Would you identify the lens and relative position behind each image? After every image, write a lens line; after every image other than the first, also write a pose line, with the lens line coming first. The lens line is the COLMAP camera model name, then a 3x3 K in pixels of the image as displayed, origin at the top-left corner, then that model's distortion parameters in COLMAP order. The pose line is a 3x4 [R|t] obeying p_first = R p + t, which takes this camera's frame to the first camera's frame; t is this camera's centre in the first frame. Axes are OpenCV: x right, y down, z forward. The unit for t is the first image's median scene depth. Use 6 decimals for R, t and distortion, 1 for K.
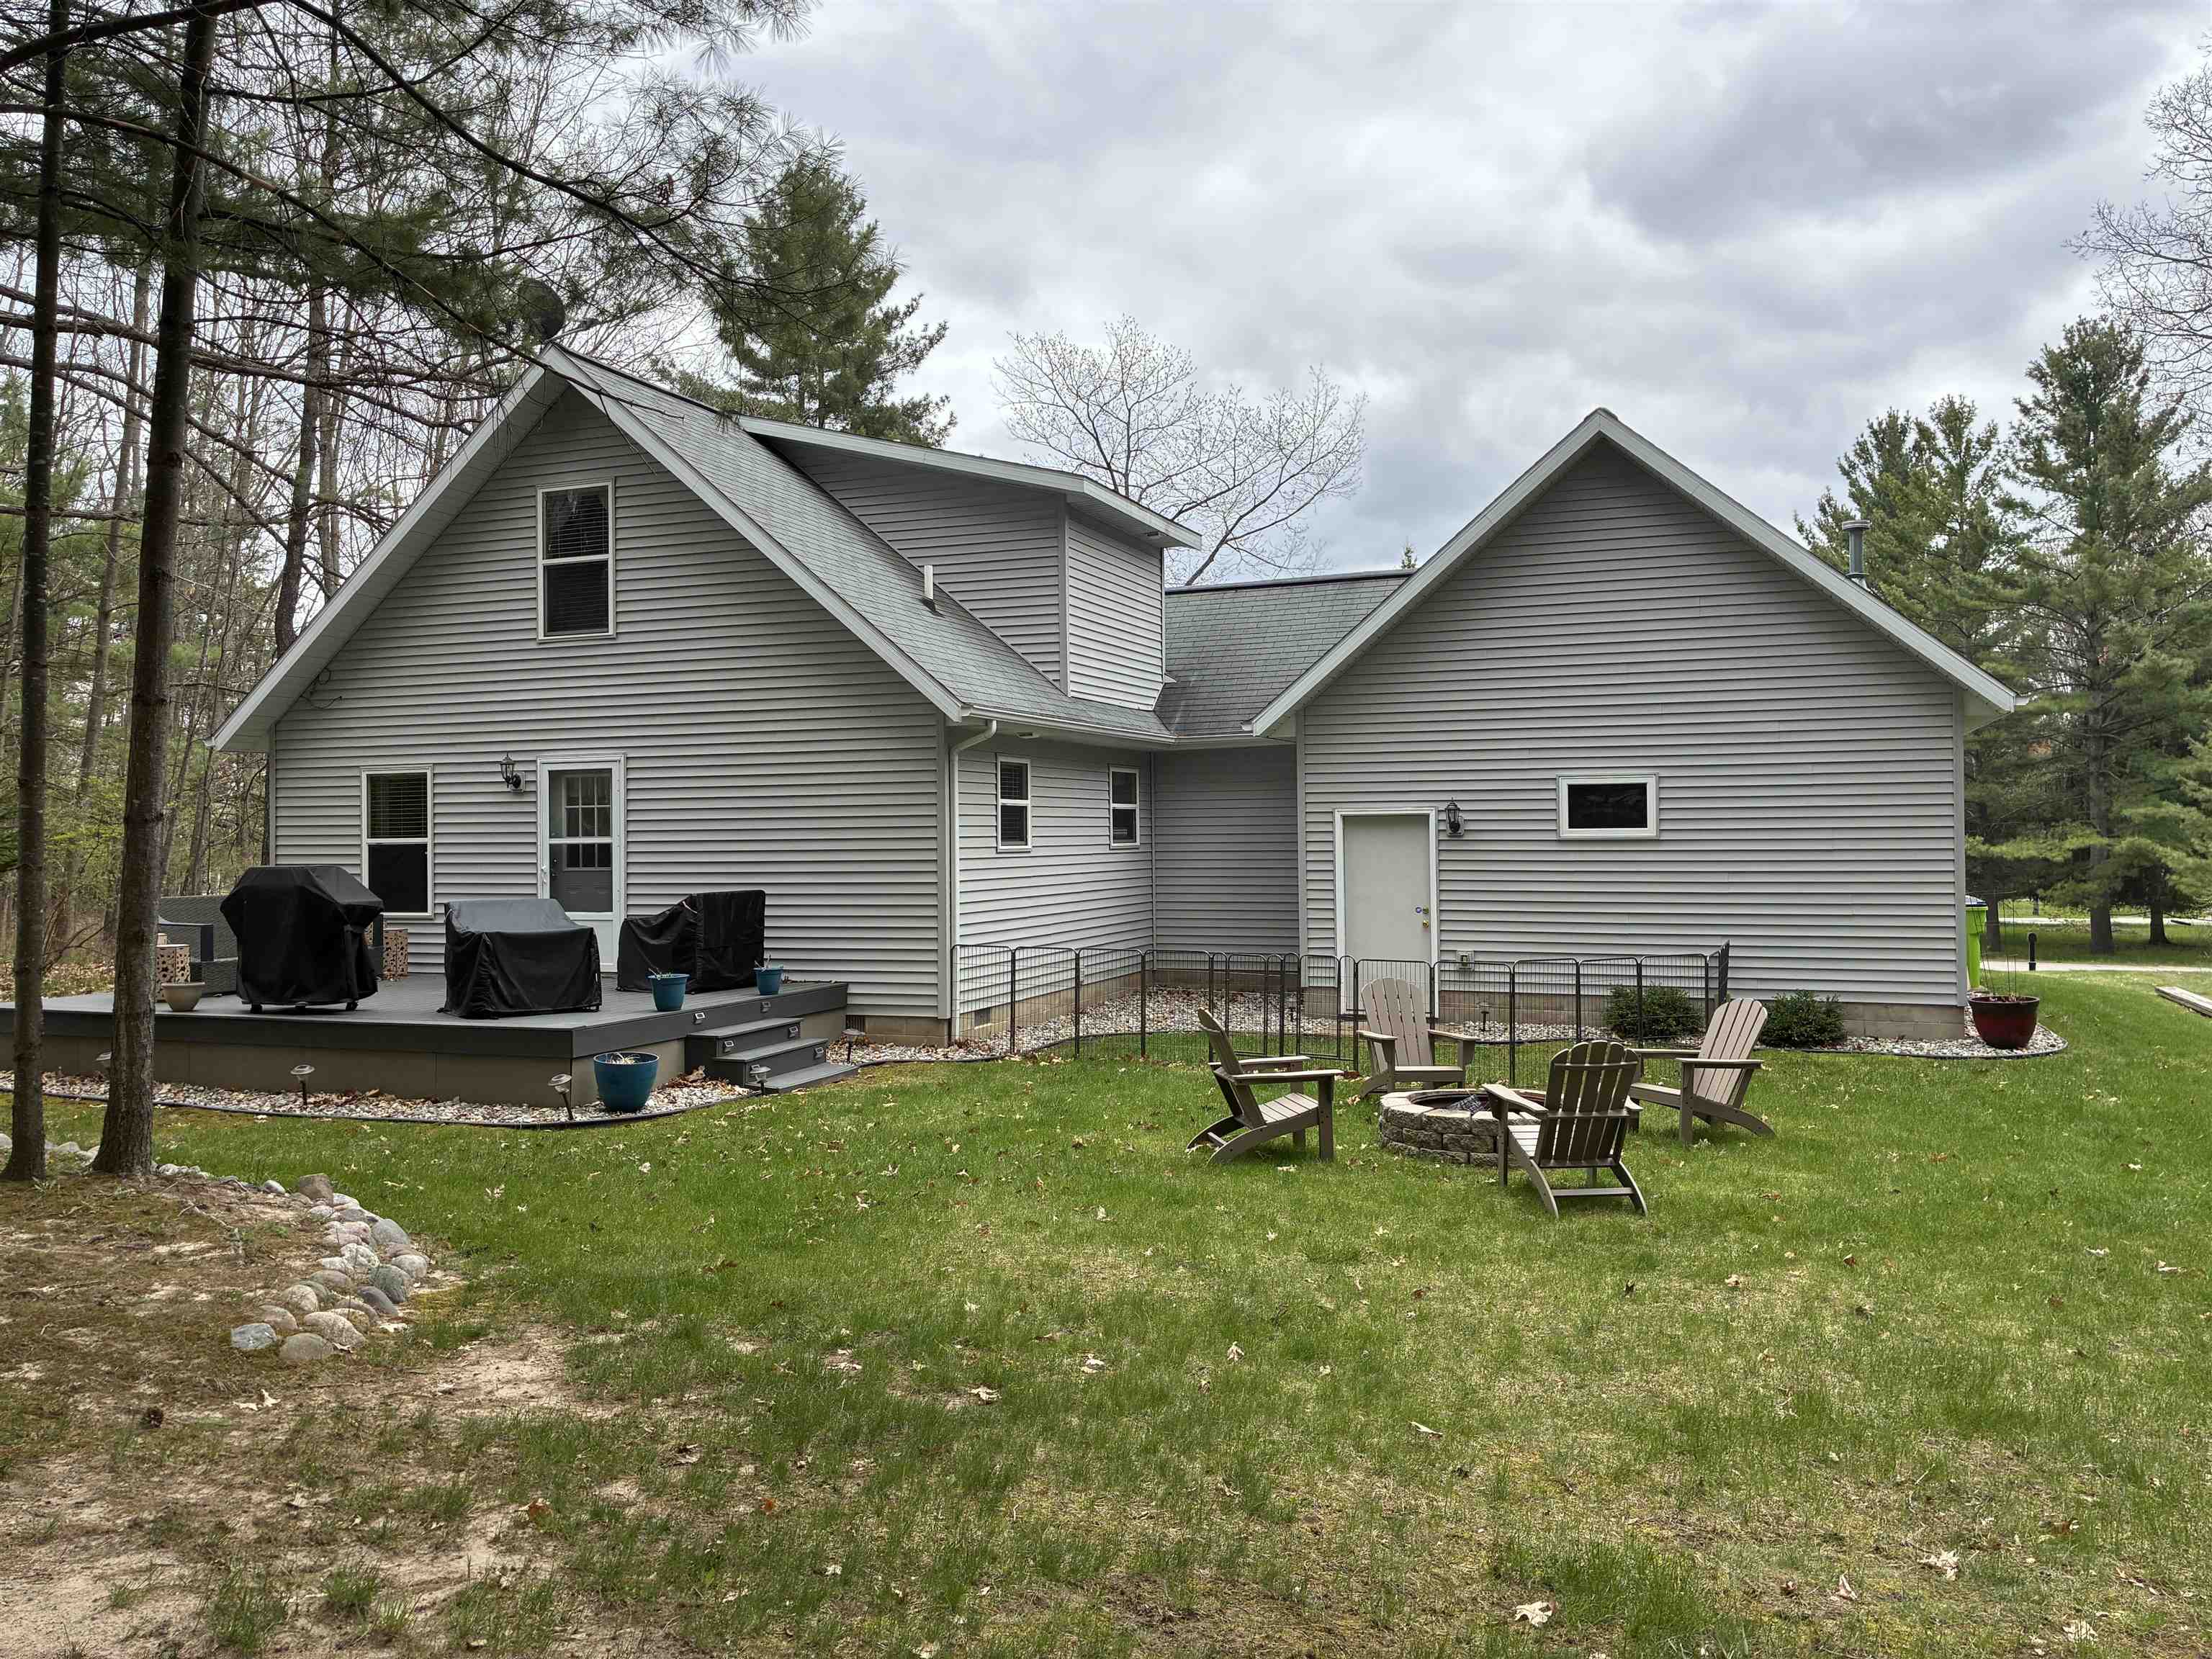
lens RADIAL K [[1666.9, 0, 1106.0], [0, 1666.9, 829.5], [0, 0, 1]] dist [0.044248, -0.071780]
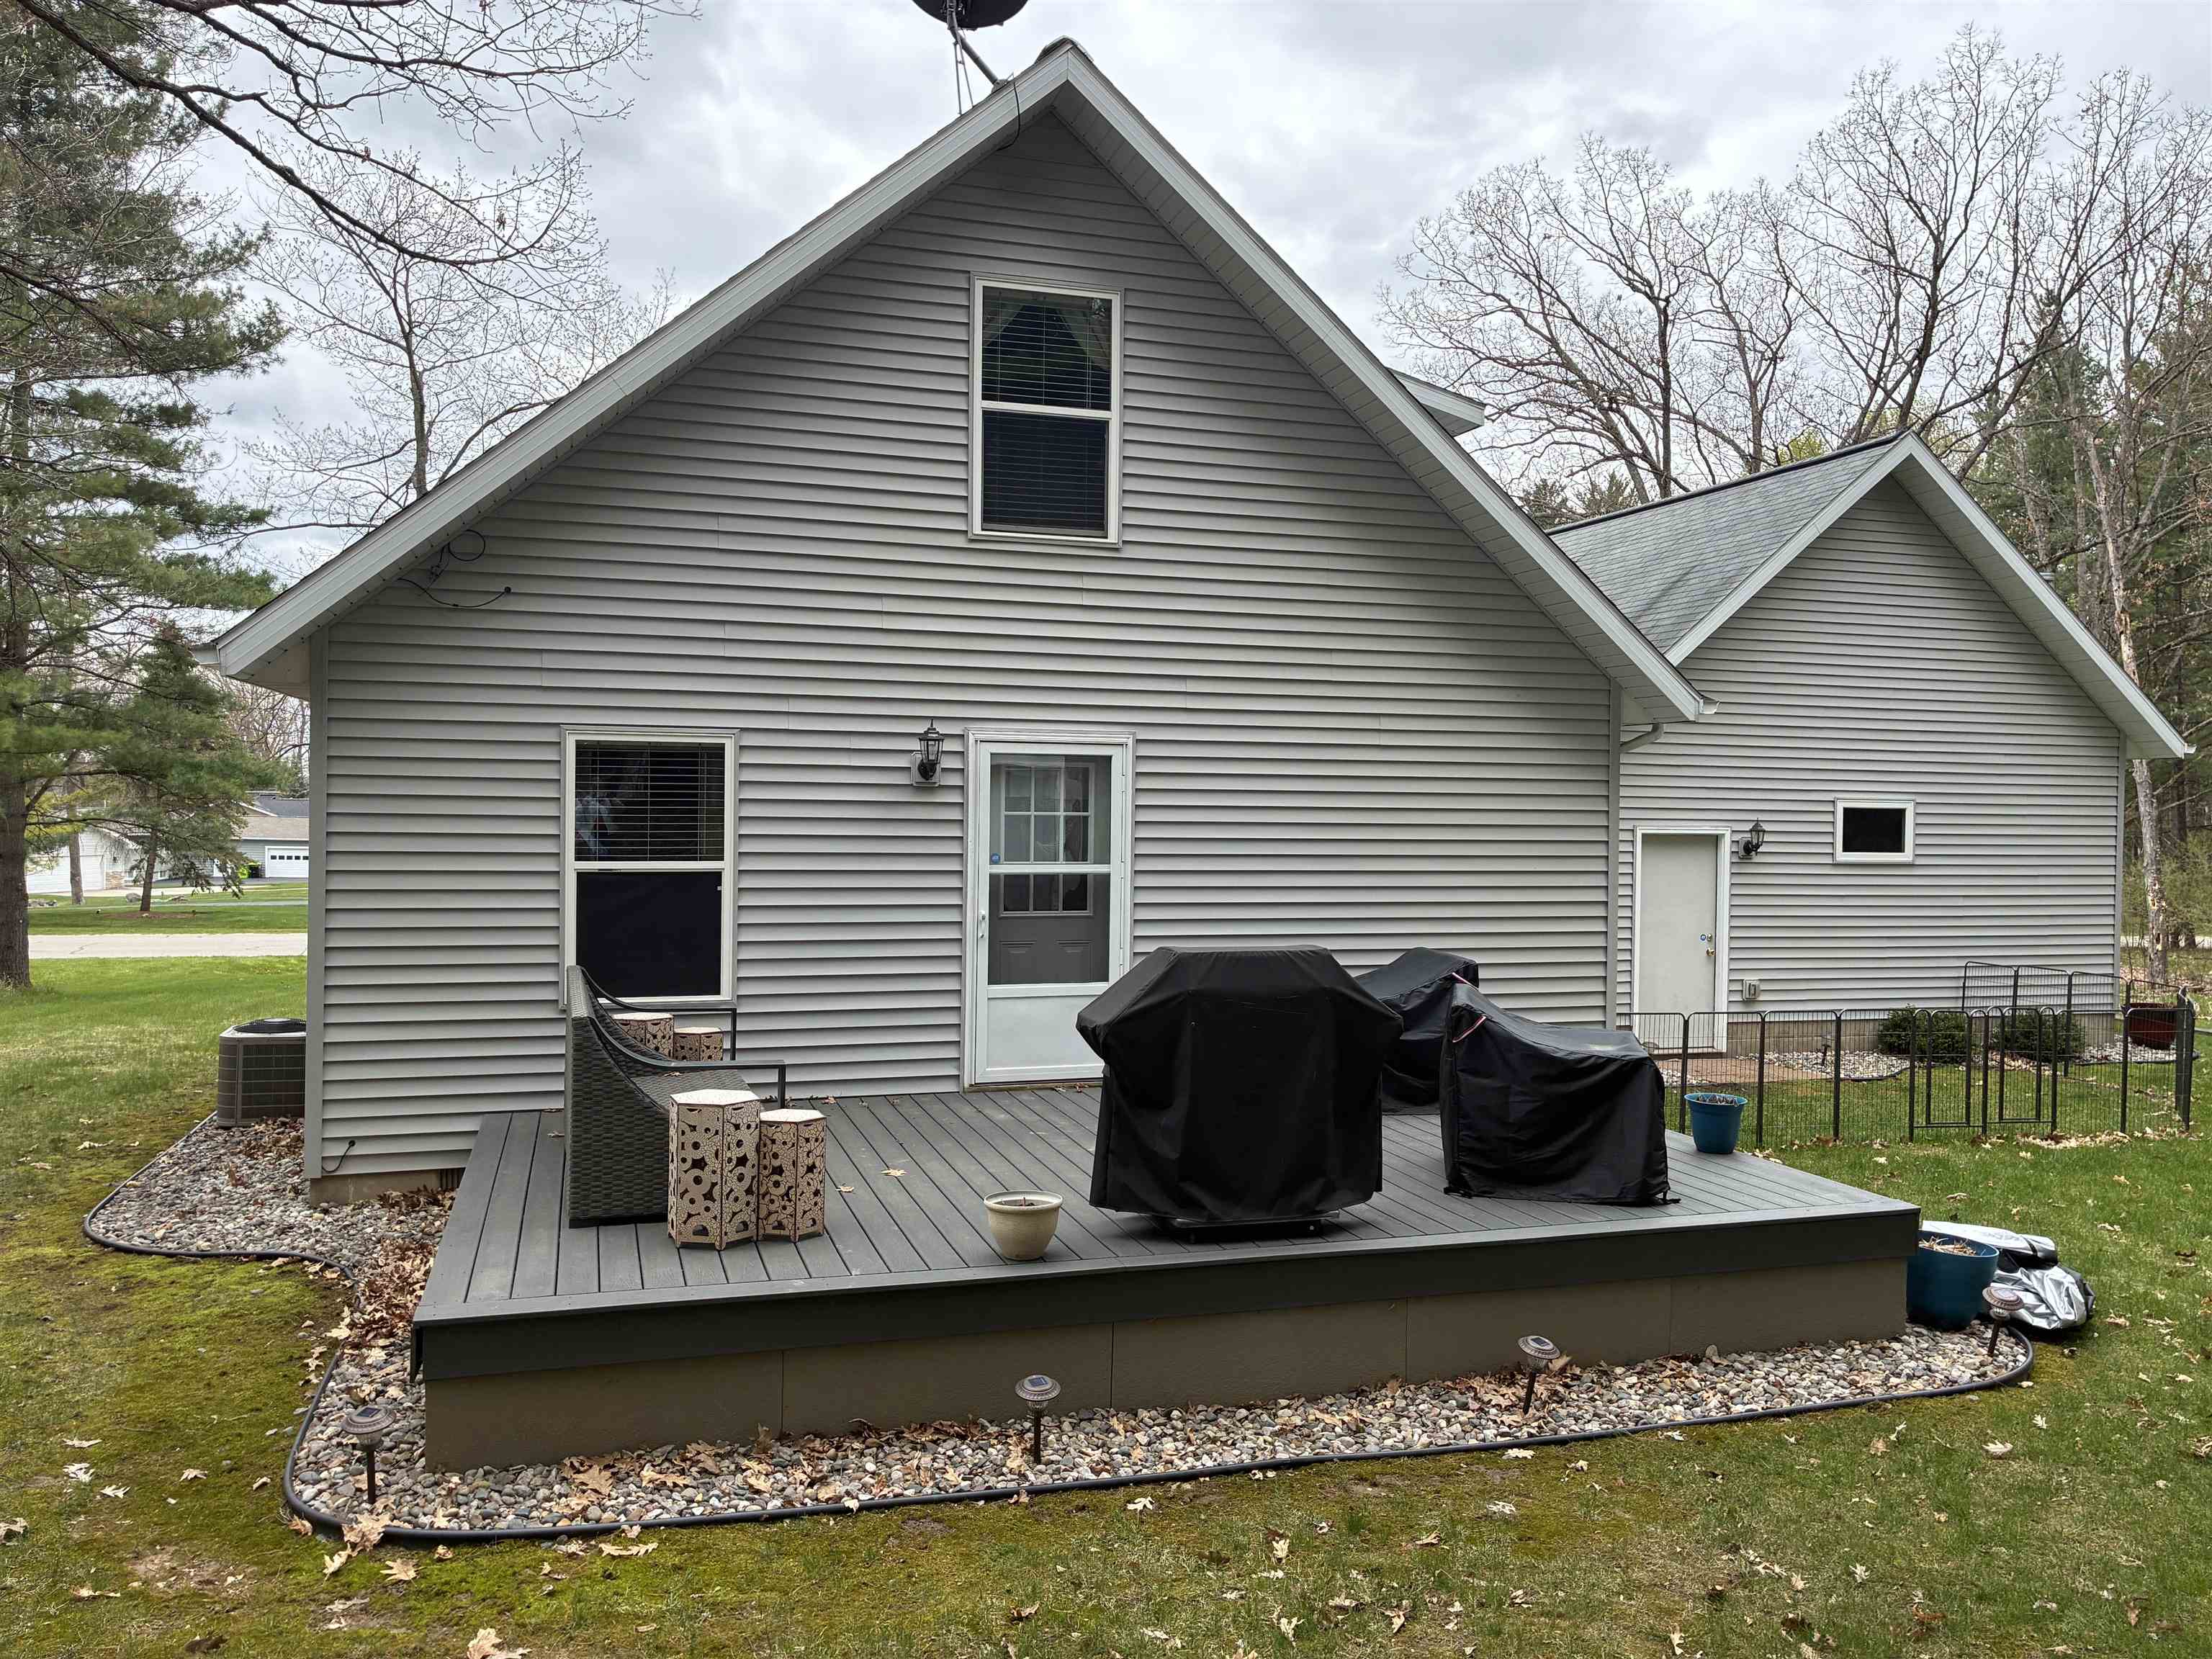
lens RADIAL K [[1666.9, 0, 1106.0], [0, 1666.9, 829.5], [0, 0, 1]] dist [0.044248, -0.071780]
pose [[0.774505, 0.010301, 0.632484, -0.678946], [-0.024279, 0.999615, 0.013452, -0.016617], [-0.632102, -0.025775, 0.774457, 0.504500]]
